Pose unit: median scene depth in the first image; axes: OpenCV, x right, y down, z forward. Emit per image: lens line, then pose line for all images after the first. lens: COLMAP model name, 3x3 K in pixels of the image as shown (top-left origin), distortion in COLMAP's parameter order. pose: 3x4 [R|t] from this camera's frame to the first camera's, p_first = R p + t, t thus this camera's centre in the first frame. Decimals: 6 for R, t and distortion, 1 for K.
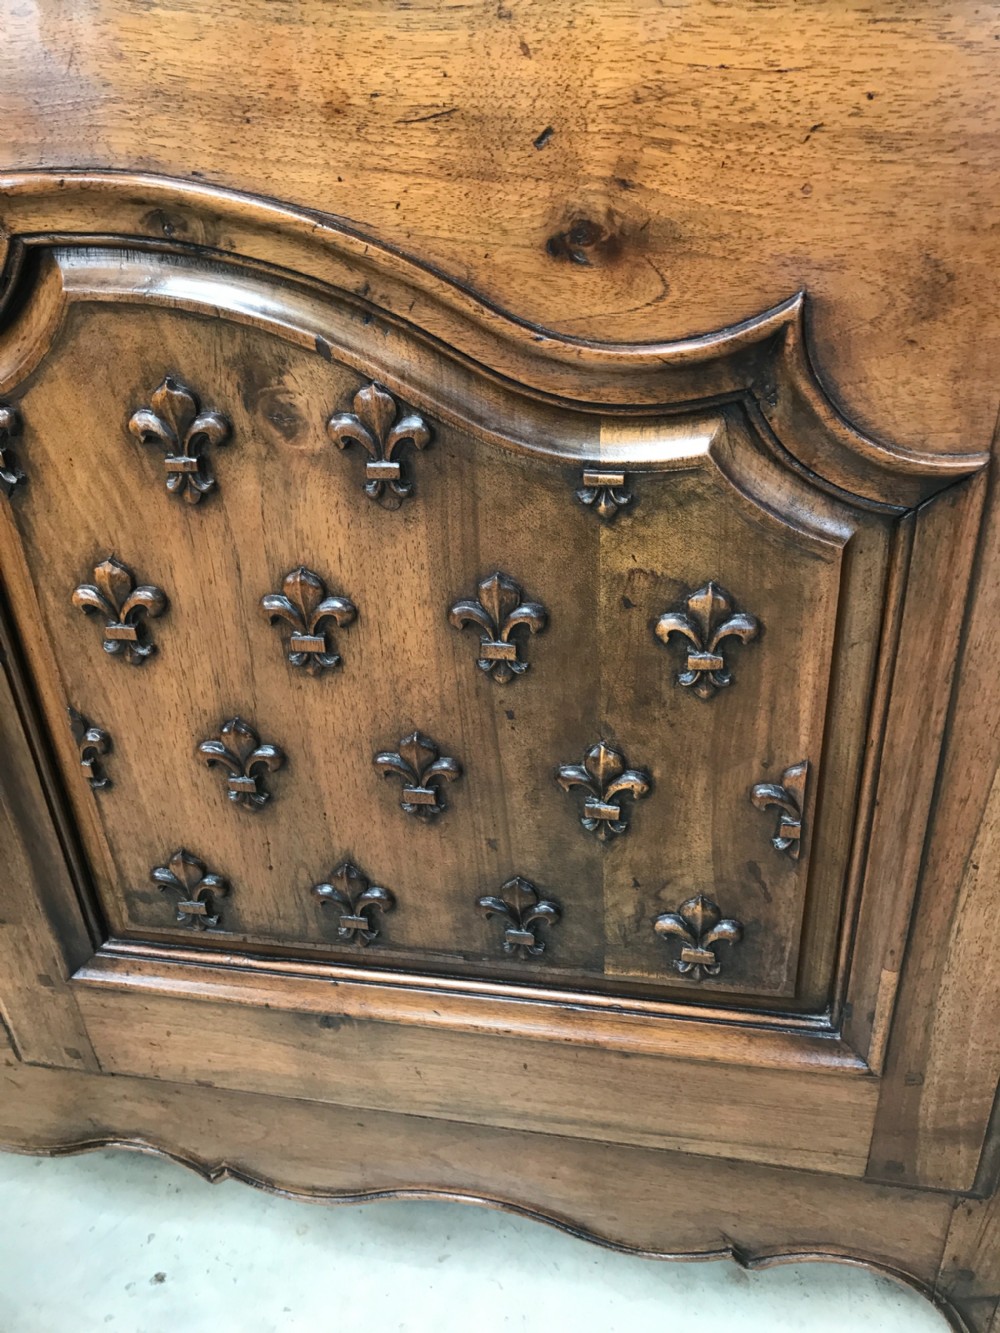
lens RADIAL K [[1101.7, 0, 538.6], [0, 1101.7, 664.4], [0, 0, 1]] dist [0.013145, -0.019126]
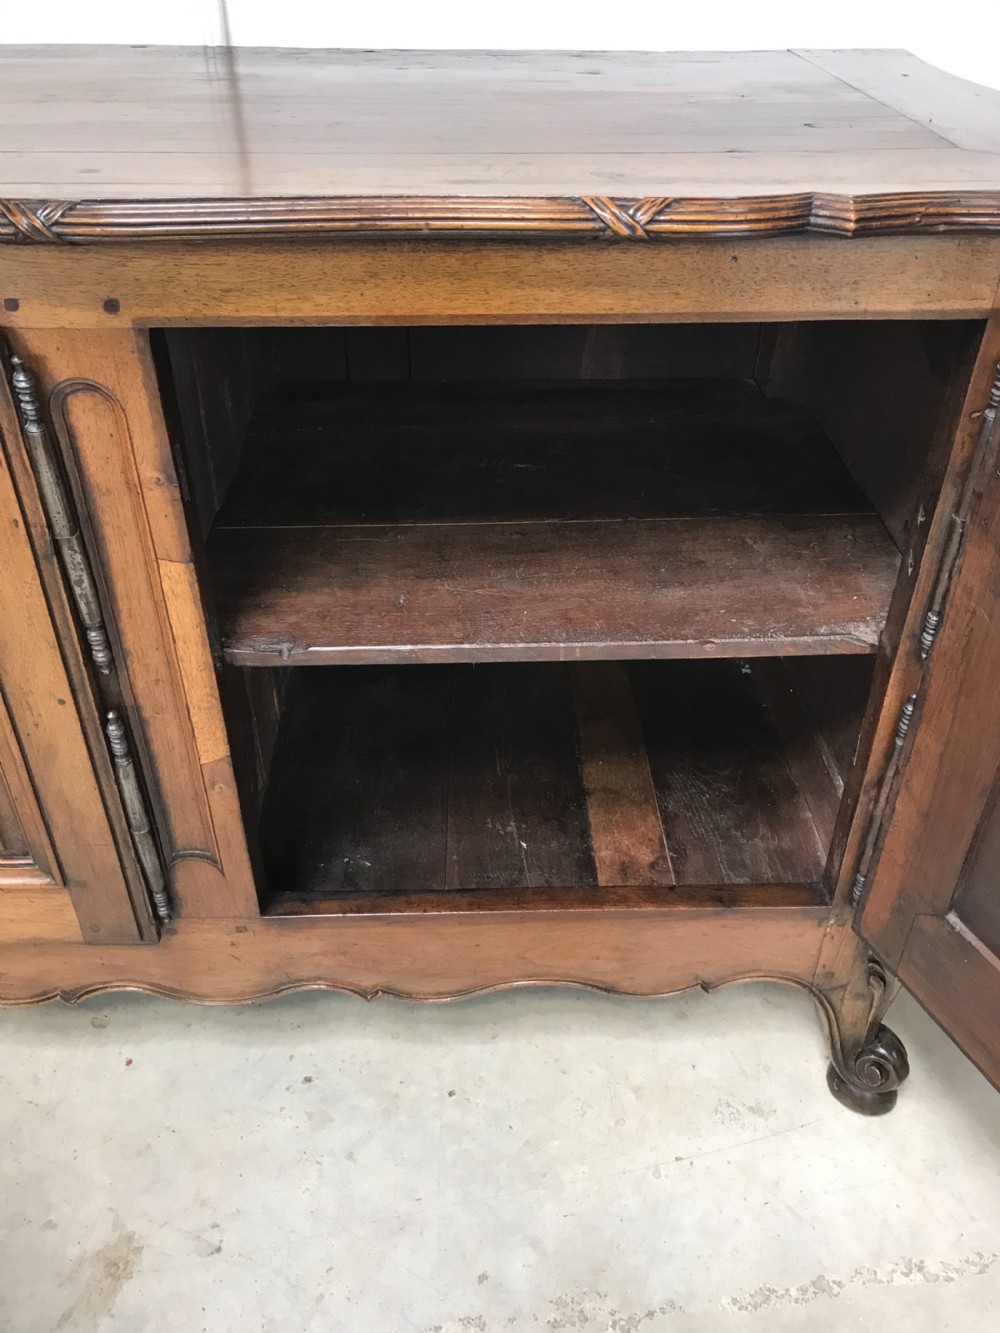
lens RADIAL K [[1101.7, 0, 515.1], [0, 1101.7, 685.5], [0, 0, 1]] dist [0.013145, -0.019126]
pose [[0.974573, -0.093319, 0.203711, -0.545396], [0.071418, 0.991100, 0.112343, -0.189977], [-0.212382, -0.094938, 0.972564, -0.746048]]
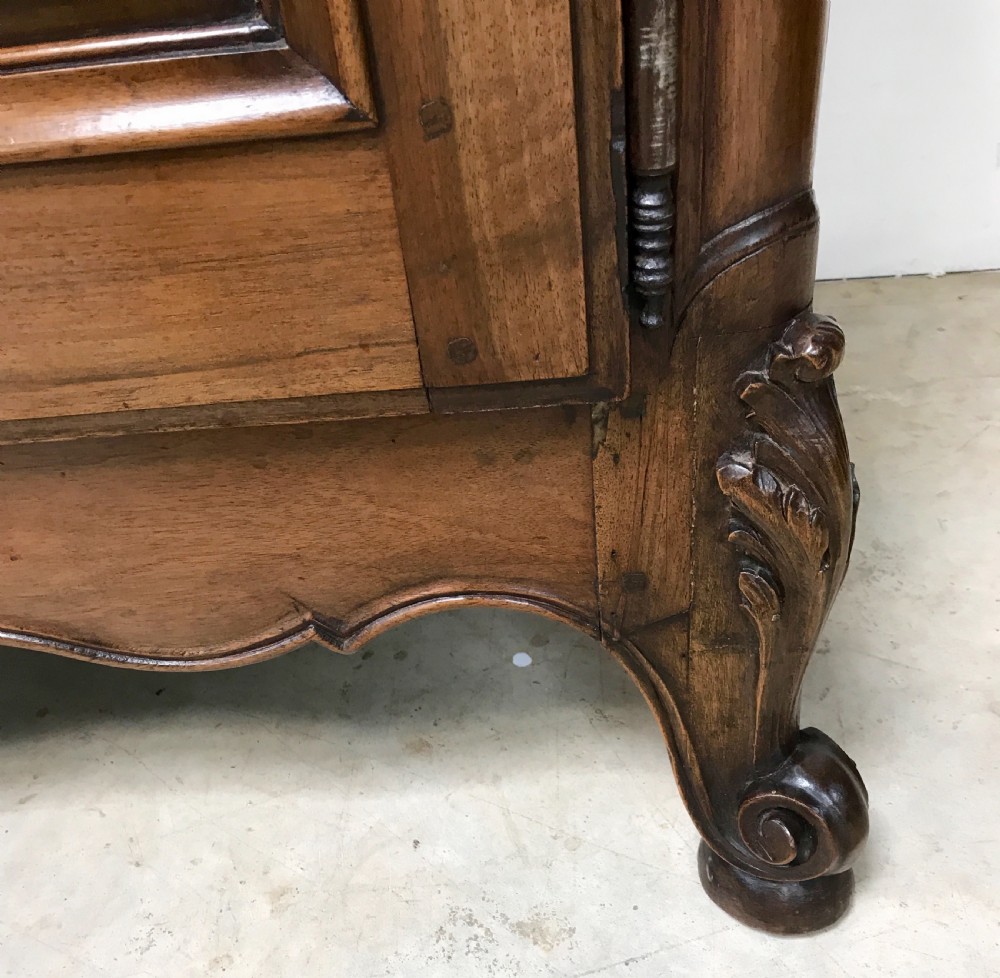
lens RADIAL K [[1081.7, 0, 531.8], [0, 1081.7, 683.6], [0, 0, 1]] dist [0.019944, 0.000000]
pose [[0.981318, -0.159763, 0.107195, 0.304871], [0.132324, 0.964921, 0.226753, 0.572436], [-0.139661, -0.208332, 0.968035, 0.434623]]
